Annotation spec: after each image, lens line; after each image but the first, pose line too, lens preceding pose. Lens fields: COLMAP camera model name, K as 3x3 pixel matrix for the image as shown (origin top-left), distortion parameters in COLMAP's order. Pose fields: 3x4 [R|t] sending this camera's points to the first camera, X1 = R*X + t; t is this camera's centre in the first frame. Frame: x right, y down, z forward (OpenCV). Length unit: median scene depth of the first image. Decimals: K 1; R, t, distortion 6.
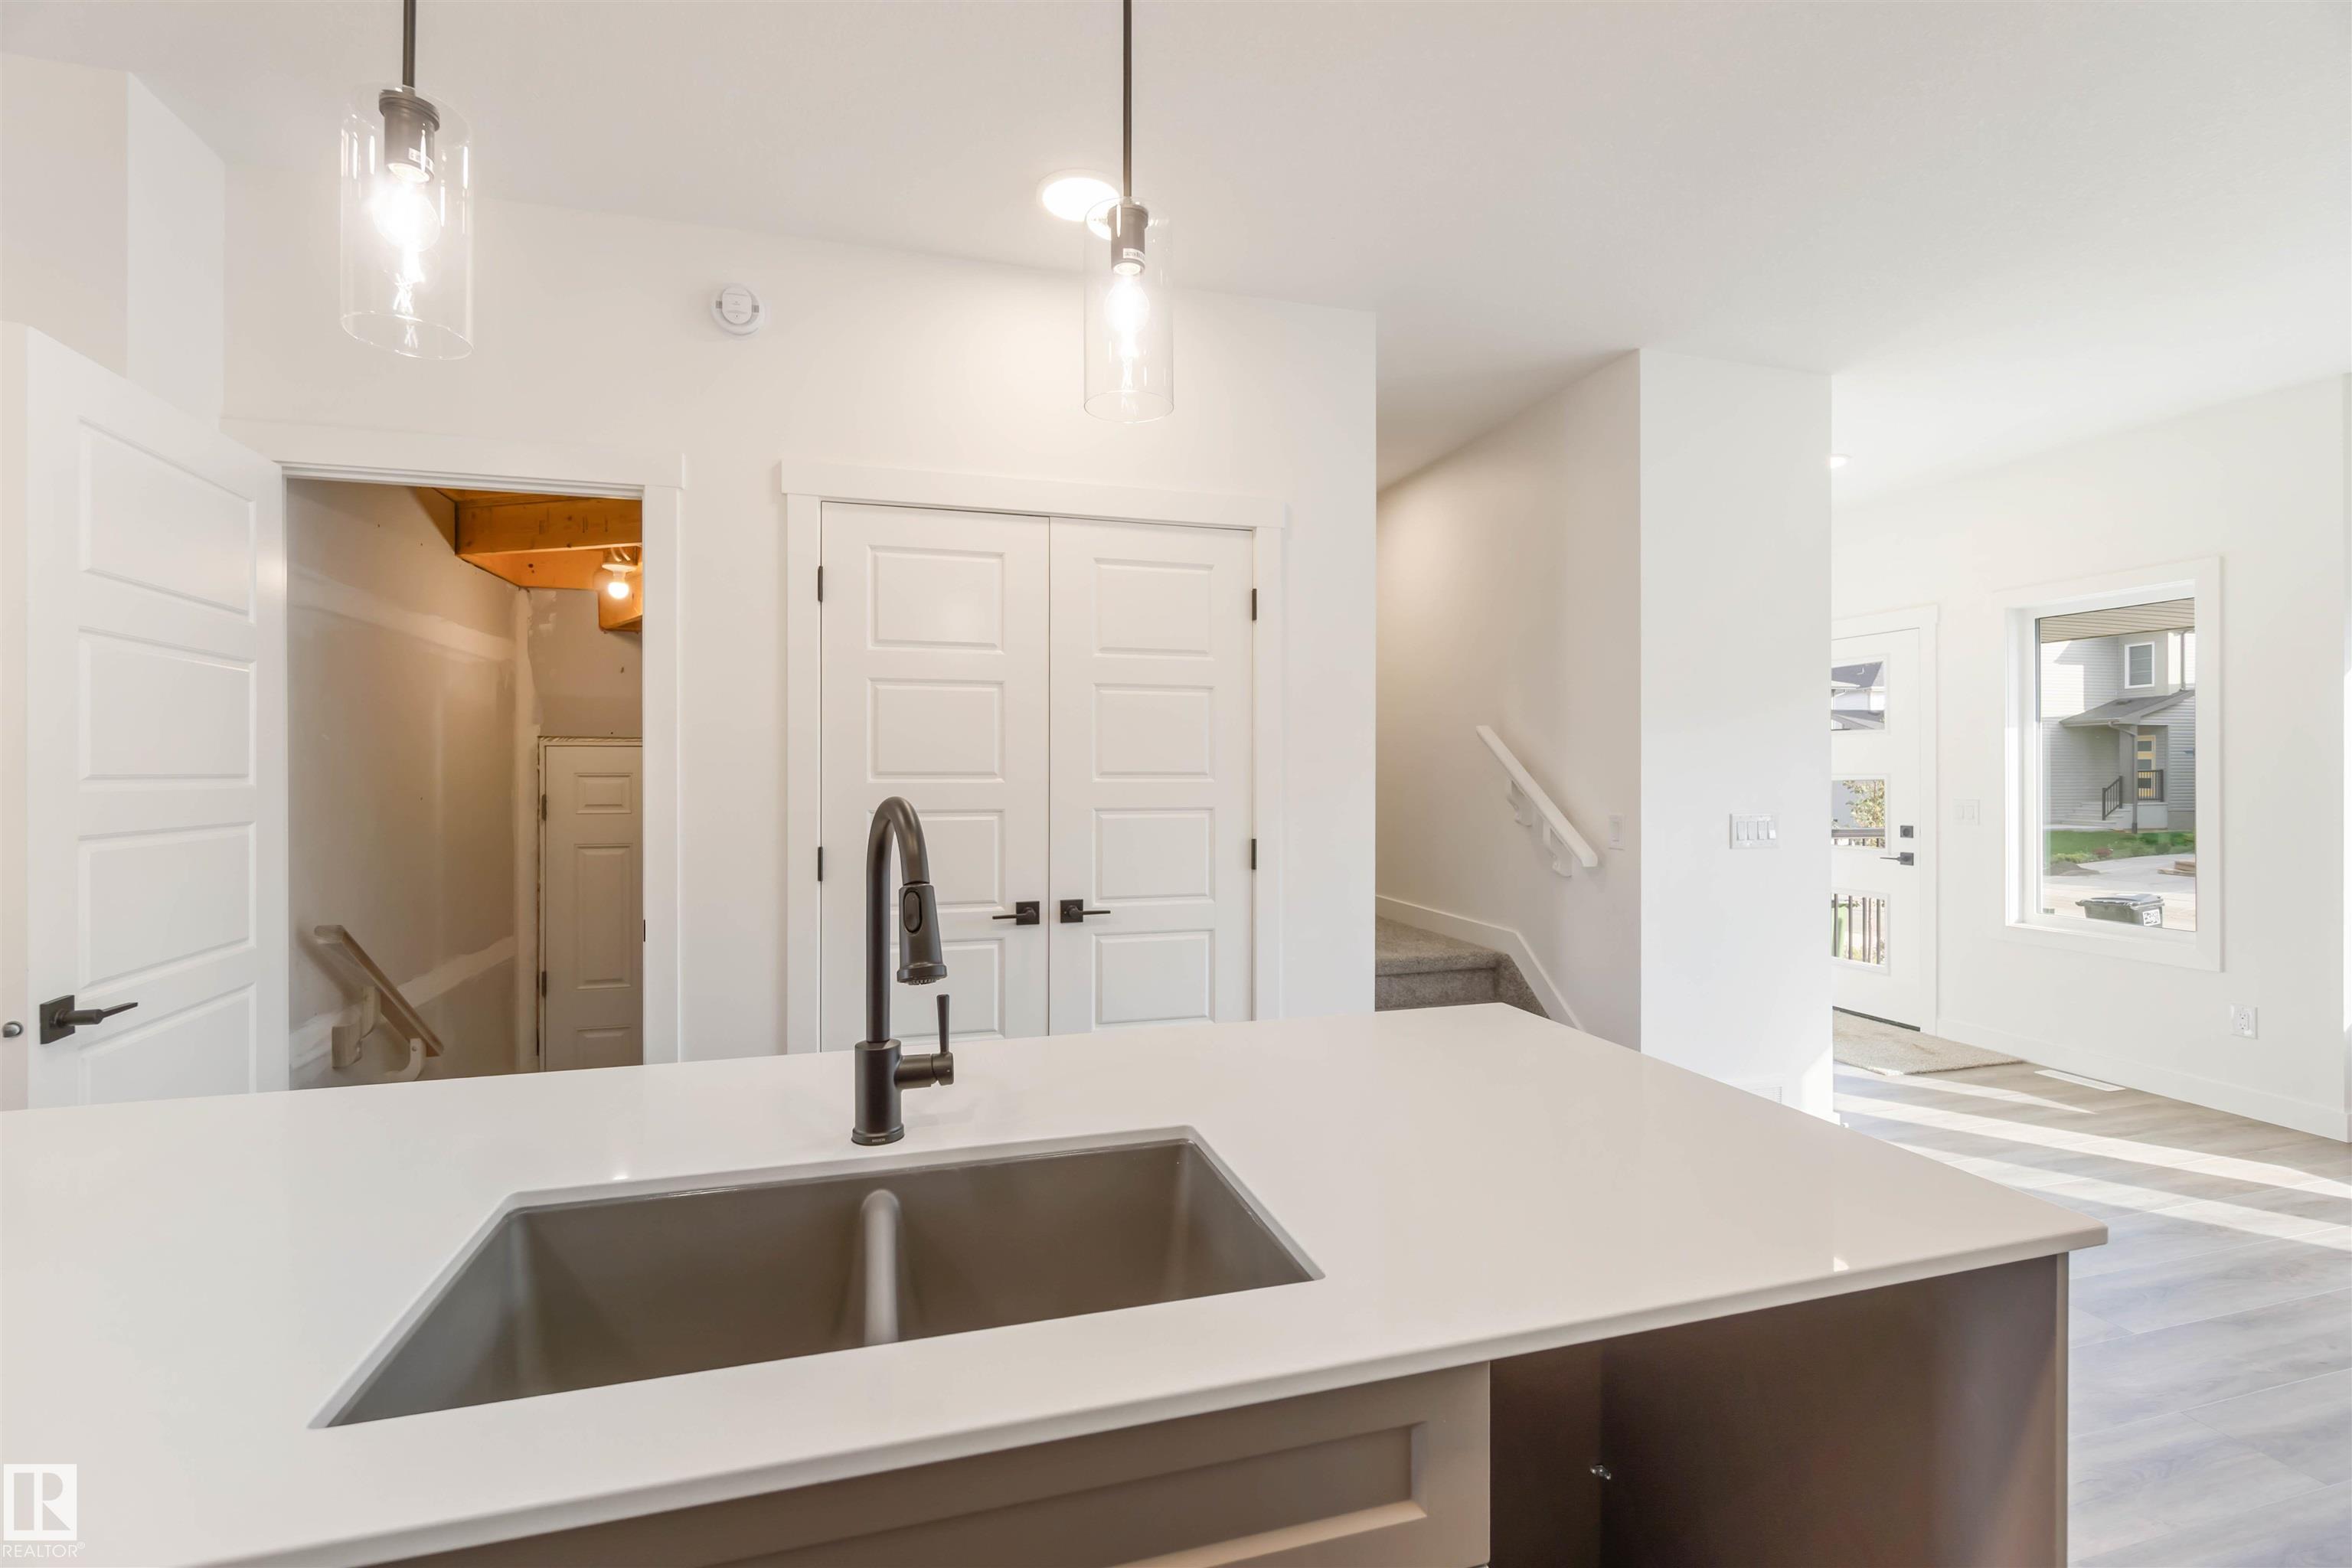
lens RADIAL K [[1018.4, 0, 1169.5], [0, 1018.4, 776.7], [0, 0, 1]] dist [0.001348, 0.000133]
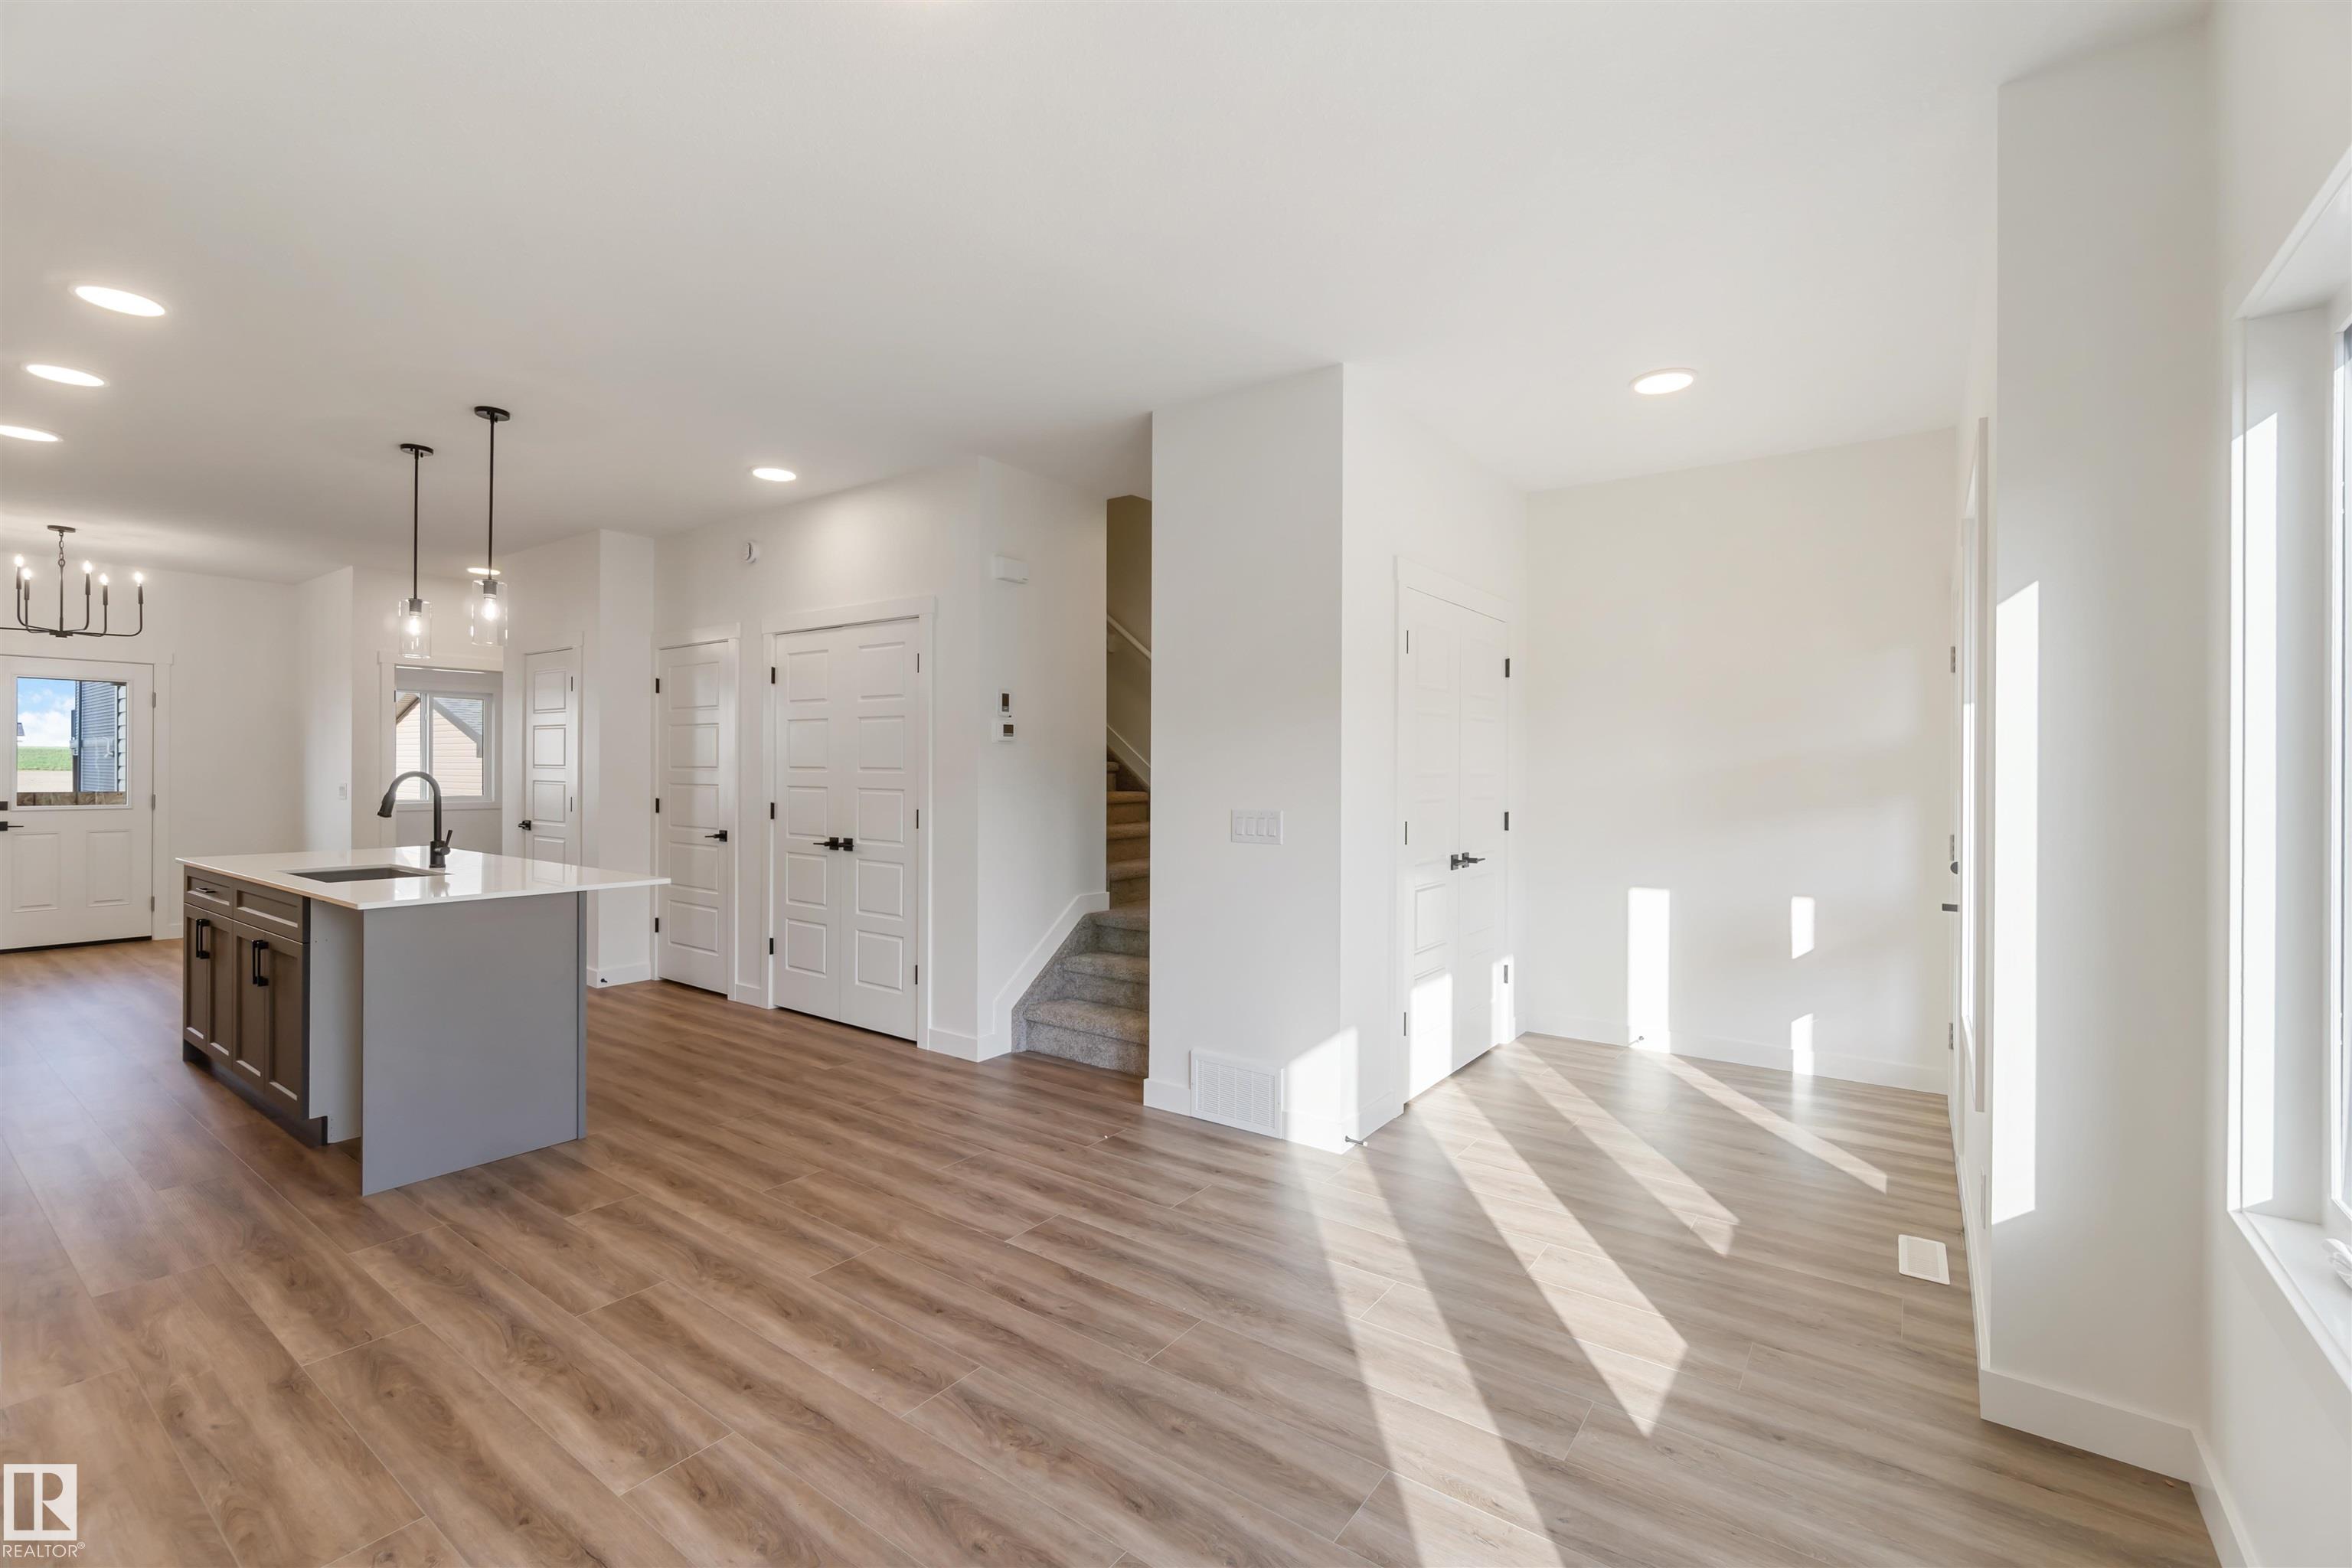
lens RADIAL K [[1024.0, 0, 1169.3], [0, 1024.0, 769.5], [0, 0, 1]] dist [0.000044, 0.000049]
pose [[0.607159, 0.006402, -0.794555, 0.924019], [-0.008892, 0.999960, 0.001262, -0.004539], [0.794531, 0.006299, 0.607191, 0.193137]]
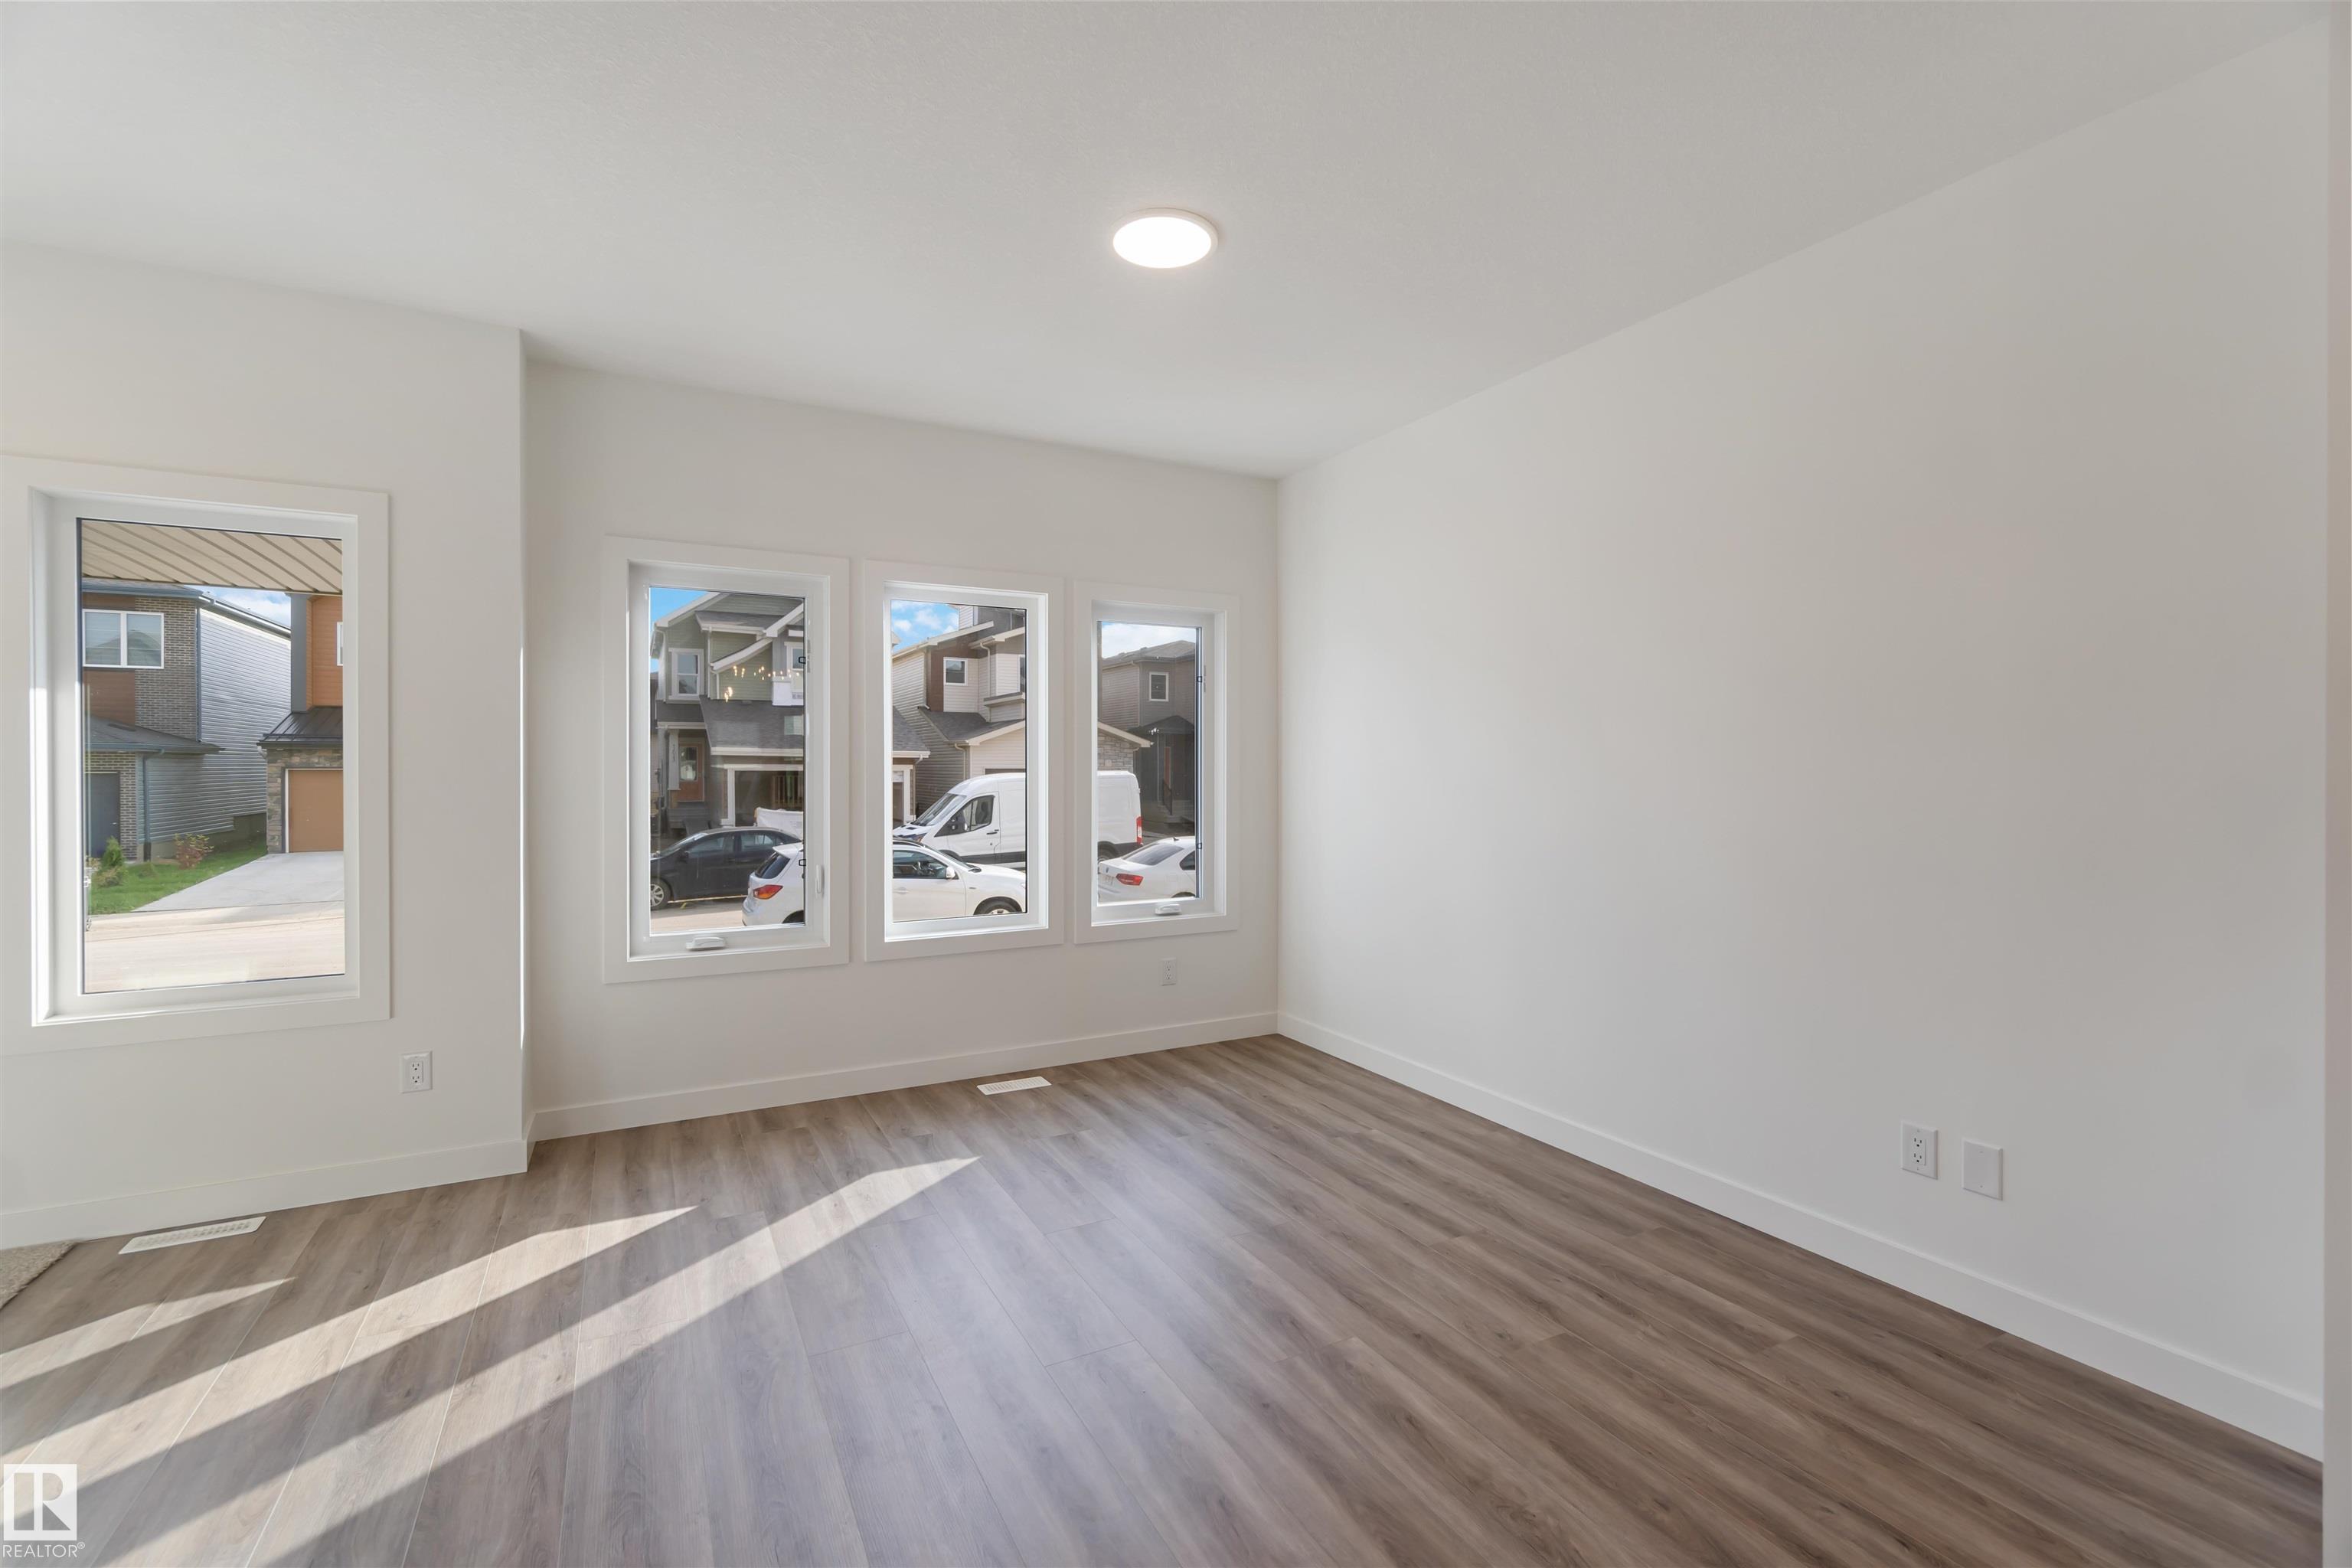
lens RADIAL K [[1013.7, 0, 1168.7], [0, 1013.7, 772.3], [0, 0, 1]] dist [-0.001268, -0.000017]
pose [[-0.203568, -0.001127, 0.979060, 0.104234], [0.002862, 0.999994, 0.001746, -0.000209], [-0.979057, 0.003158, -0.203563, 0.429976]]
